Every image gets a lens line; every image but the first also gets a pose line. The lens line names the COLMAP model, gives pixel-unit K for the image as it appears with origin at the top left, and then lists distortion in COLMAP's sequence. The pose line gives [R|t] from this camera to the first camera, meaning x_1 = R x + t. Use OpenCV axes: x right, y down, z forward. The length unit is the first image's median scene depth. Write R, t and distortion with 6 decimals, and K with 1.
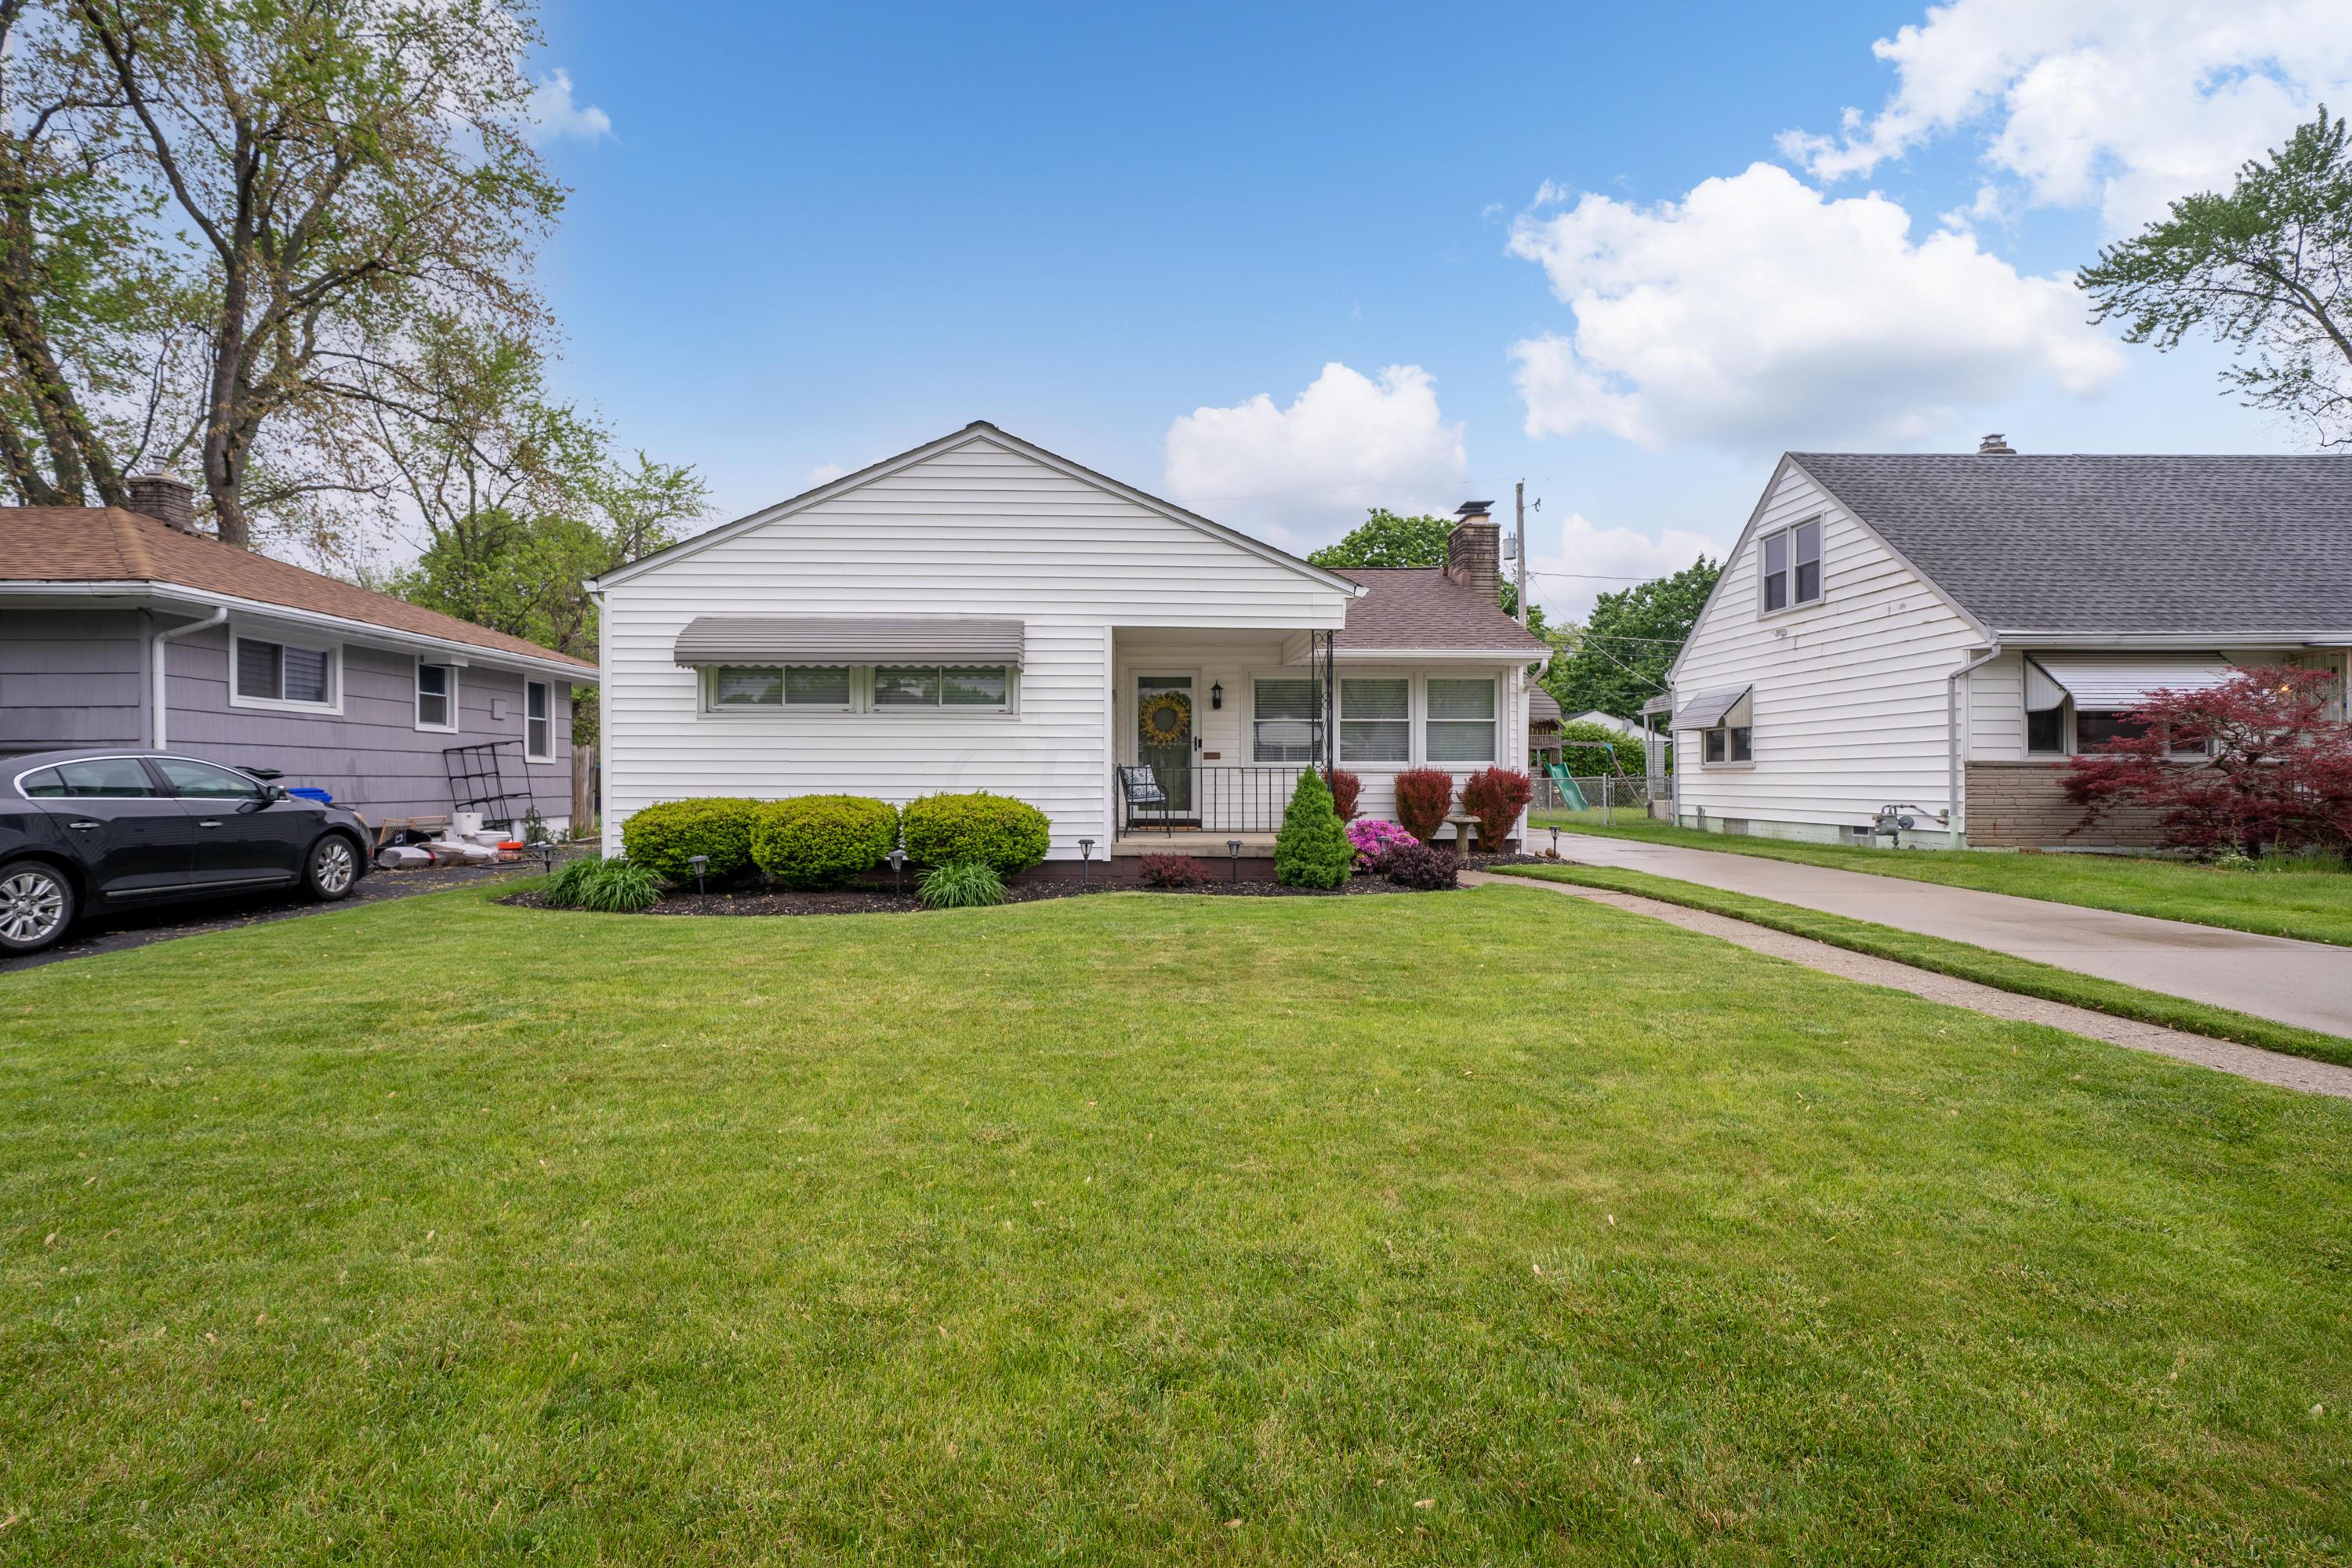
lens RADIAL K [[1090.8, 0, 1176.9], [0, 1090.8, 779.9], [0, 0, 1]] dist [0.004936, 0.000215]
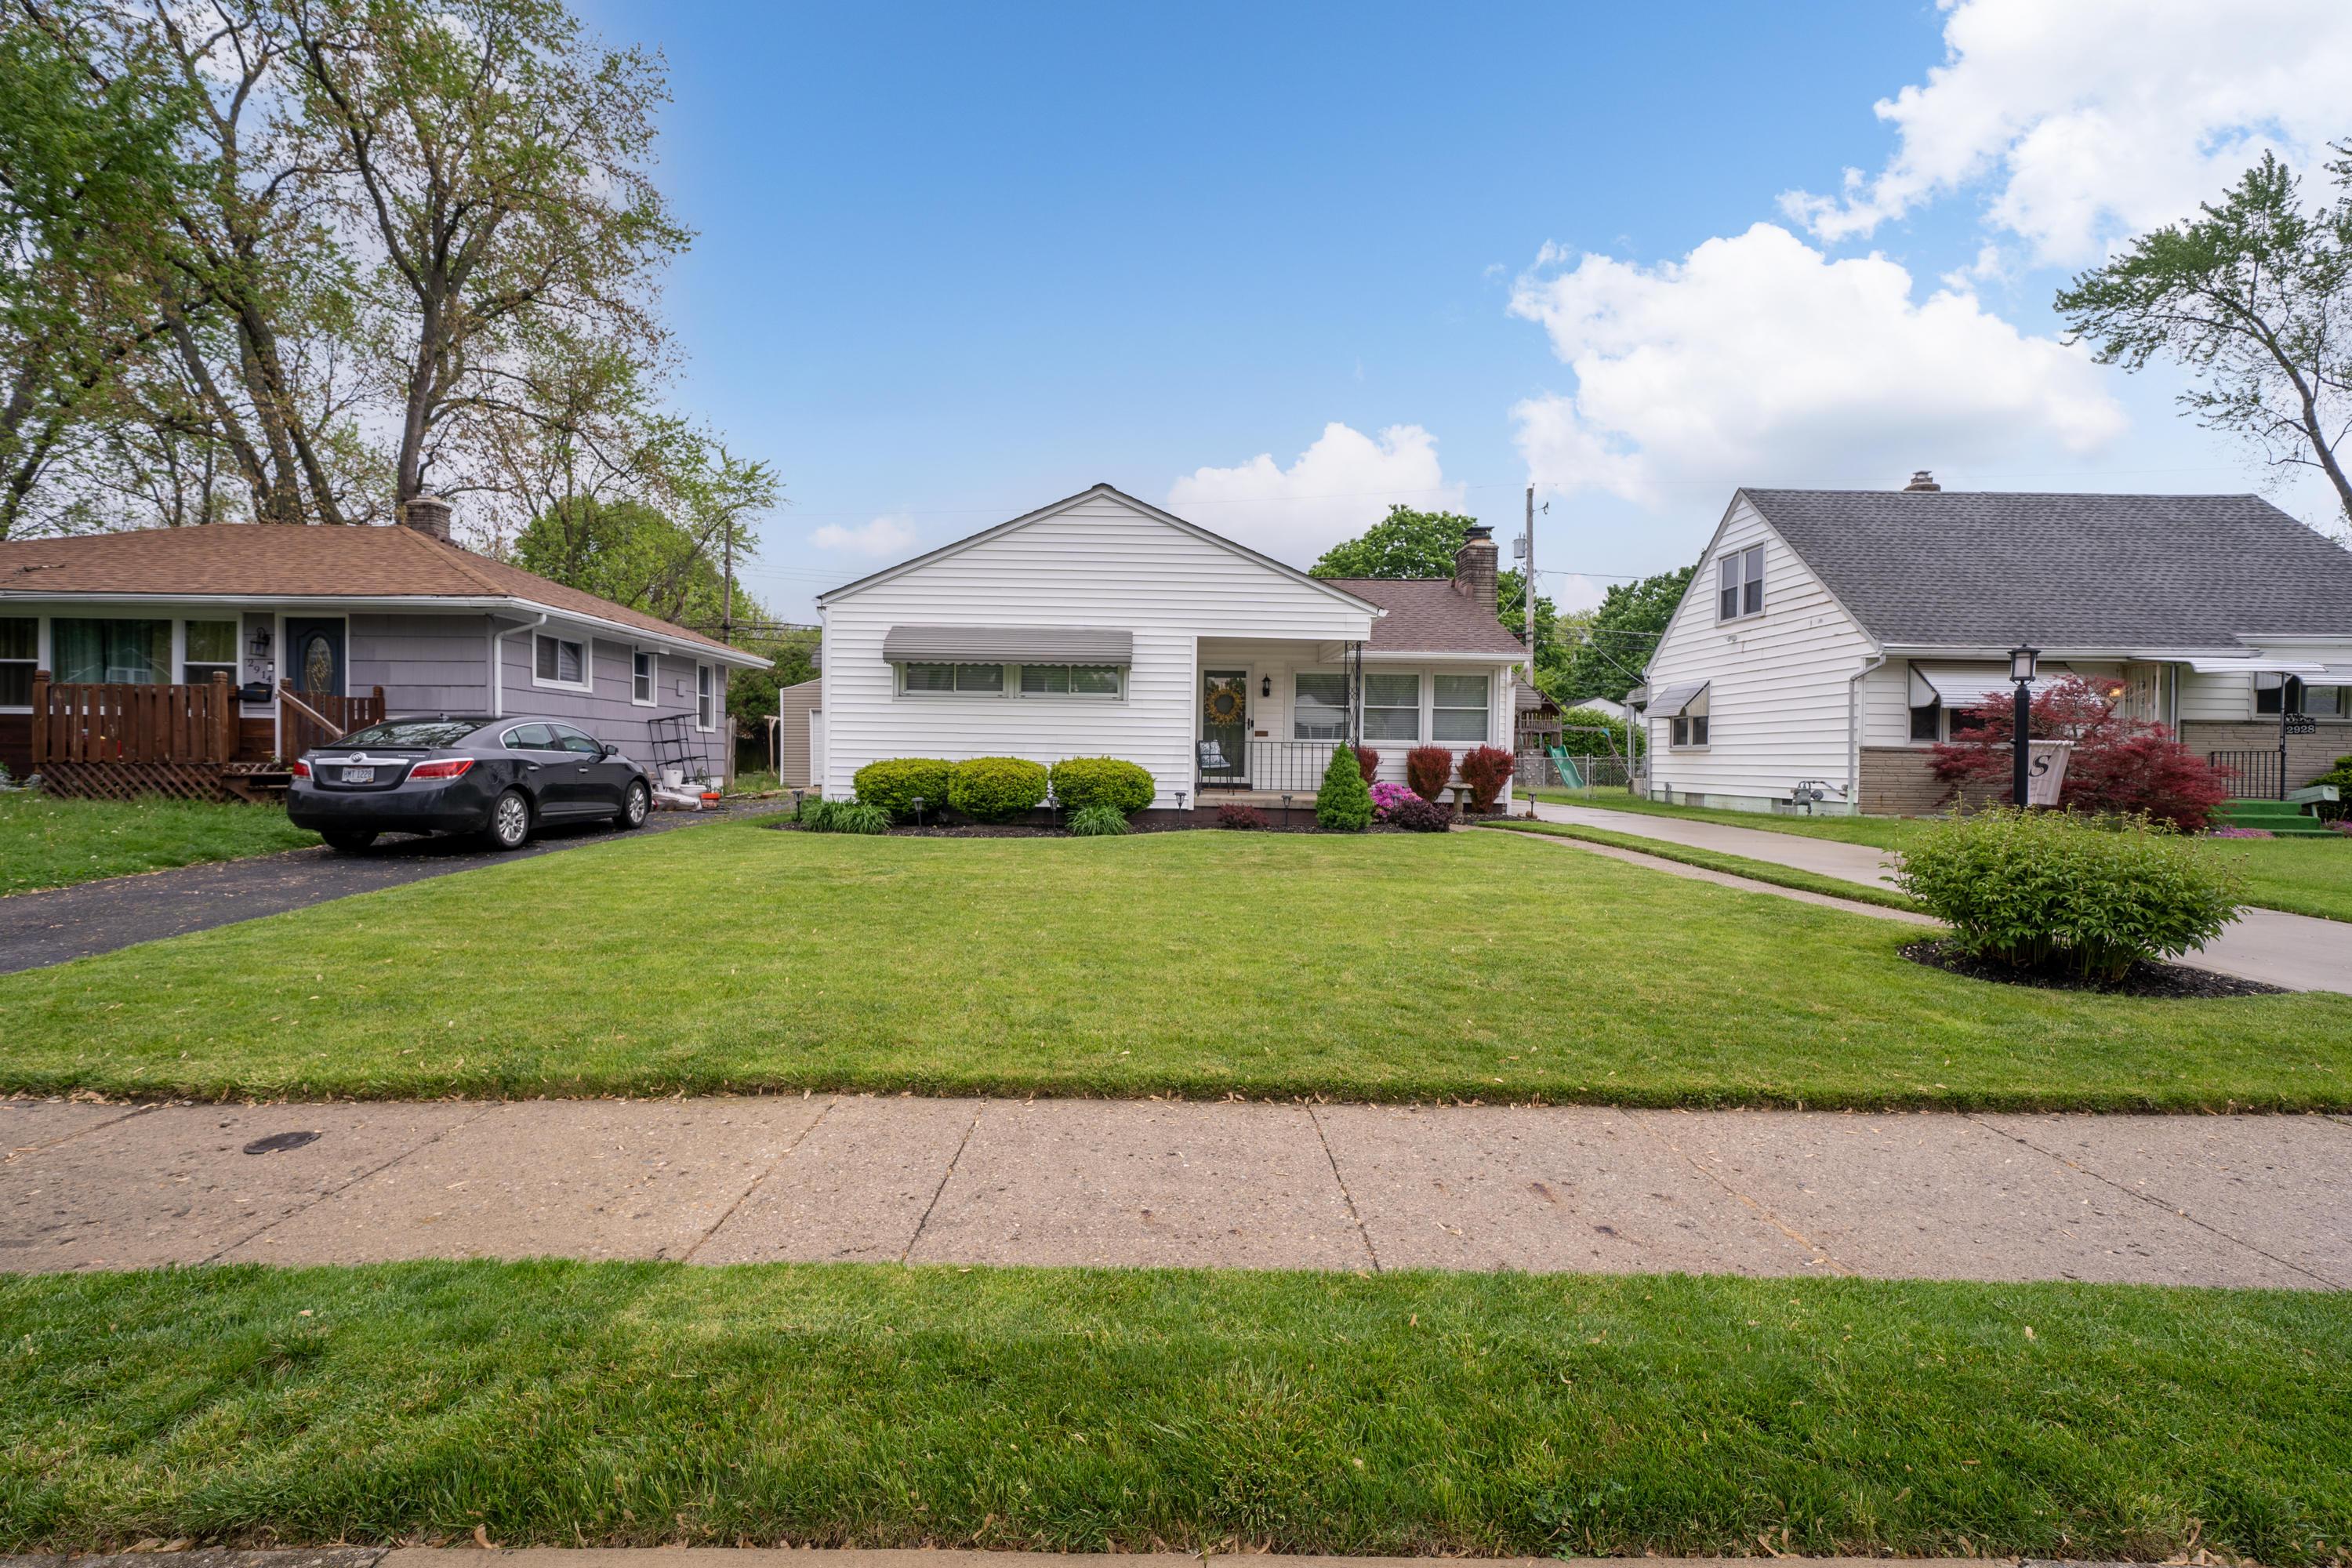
lens RADIAL K [[1090.8, 0, 1175.7], [0, 1090.8, 782.5], [0, 0, 1]] dist [0.004936, 0.000215]
pose [[0.999768, 0.015004, -0.015482, -0.044368], [-0.014663, 0.999653, 0.021905, 0.007682], [0.015805, -0.021673, 0.999640, -0.250778]]
